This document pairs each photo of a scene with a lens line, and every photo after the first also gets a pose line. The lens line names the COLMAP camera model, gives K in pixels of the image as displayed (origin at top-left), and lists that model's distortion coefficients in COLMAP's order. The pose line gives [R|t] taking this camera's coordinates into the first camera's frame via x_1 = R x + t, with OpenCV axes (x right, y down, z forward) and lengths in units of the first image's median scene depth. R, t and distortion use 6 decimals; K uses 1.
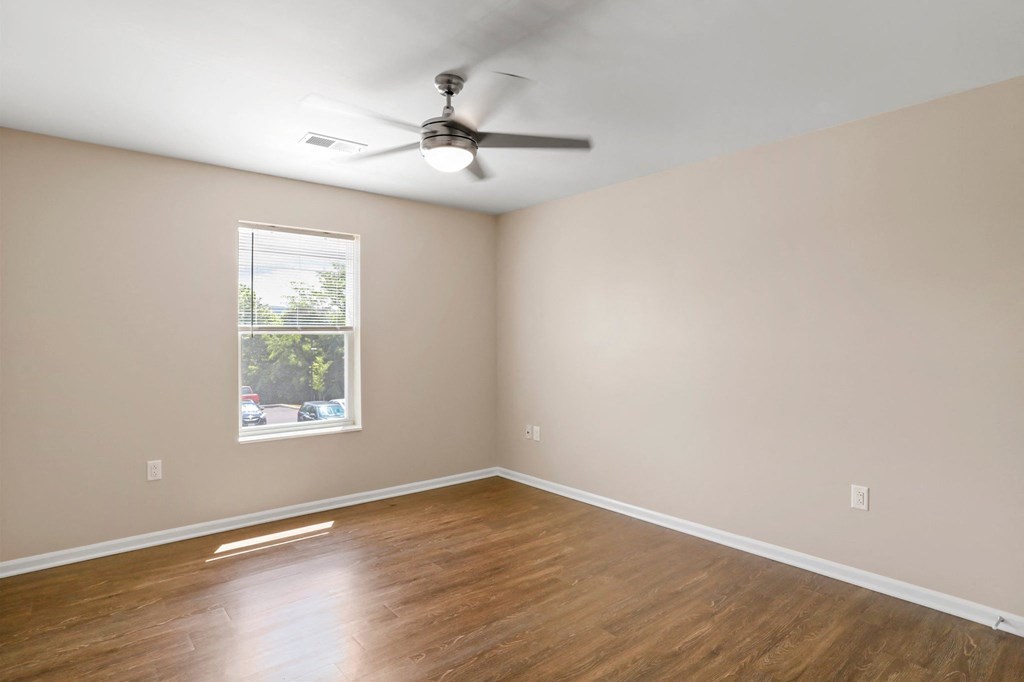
lens RADIAL K [[557.0, 0, 512.6], [0, 557.0, 342.6], [0, 0, 1]] dist [0.000549, -0.000165]
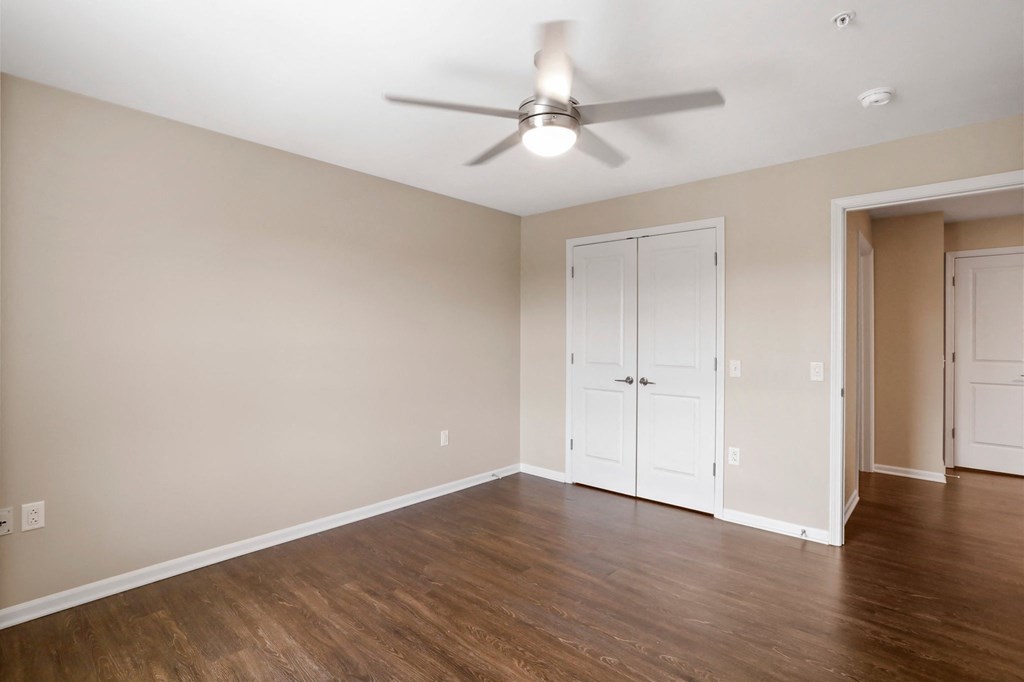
lens RADIAL K [[501.2, 0, 501.3], [0, 501.2, 338.0], [0, 0, 1]] dist [-0.001974, 0.000881]
pose [[-0.145024, 0.005676, 0.989412, -0.785756], [0.003433, 0.999980, -0.005233, -0.000139], [-0.989422, 0.002637, -0.145040, 1.012887]]
